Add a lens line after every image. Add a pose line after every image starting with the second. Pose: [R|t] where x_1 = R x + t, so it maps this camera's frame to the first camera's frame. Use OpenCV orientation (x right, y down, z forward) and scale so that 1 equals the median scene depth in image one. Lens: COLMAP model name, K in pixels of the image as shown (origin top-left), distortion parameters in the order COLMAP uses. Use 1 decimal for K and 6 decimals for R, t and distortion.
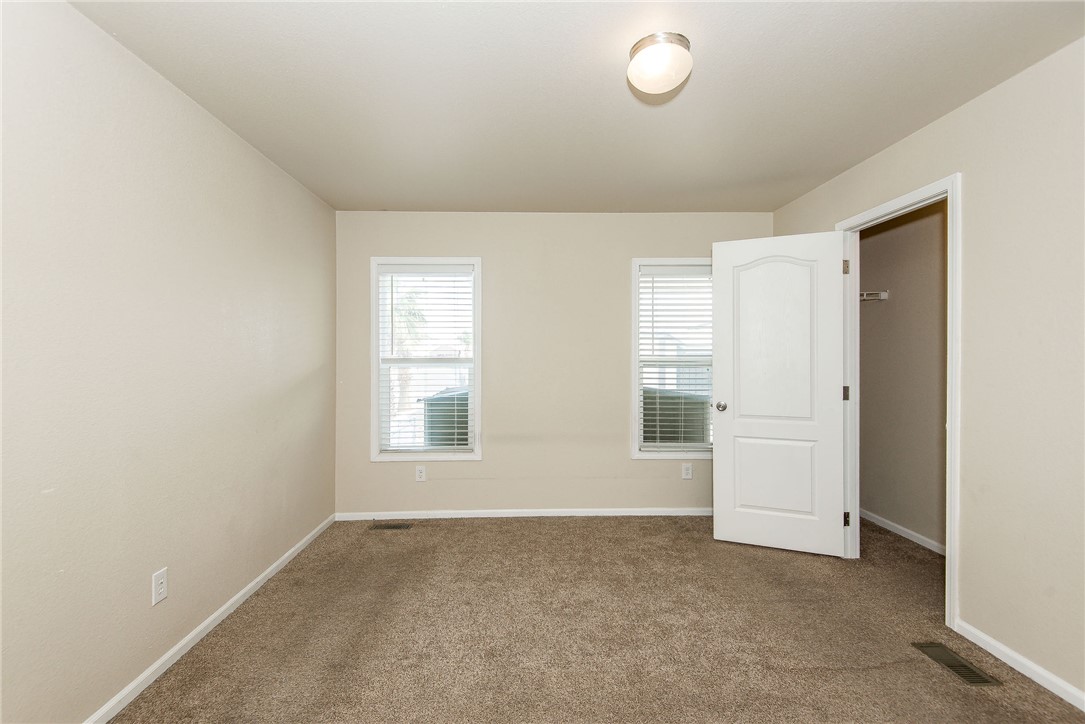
lens RADIAL K [[496.0, 0, 514.1], [0, 496.0, 359.2], [0, 0, 1]] dist [0.027559, -0.015356]
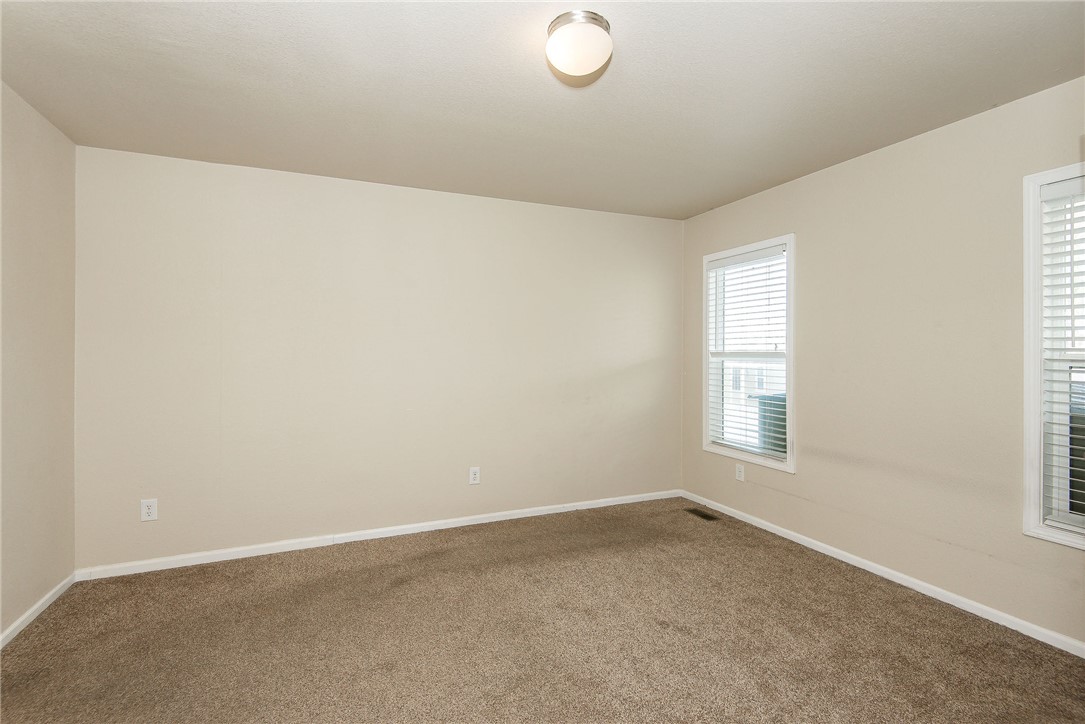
lens RADIAL K [[496.0, 0, 550.2], [0, 496.0, 355.7], [0, 0, 1]] dist [0.027559, -0.015356]
pose [[0.395483, 0.012185, -0.918392, 0.551461], [-0.013122, 0.999885, 0.007616, 0.002015], [0.918380, 0.009039, 0.395597, 0.284267]]
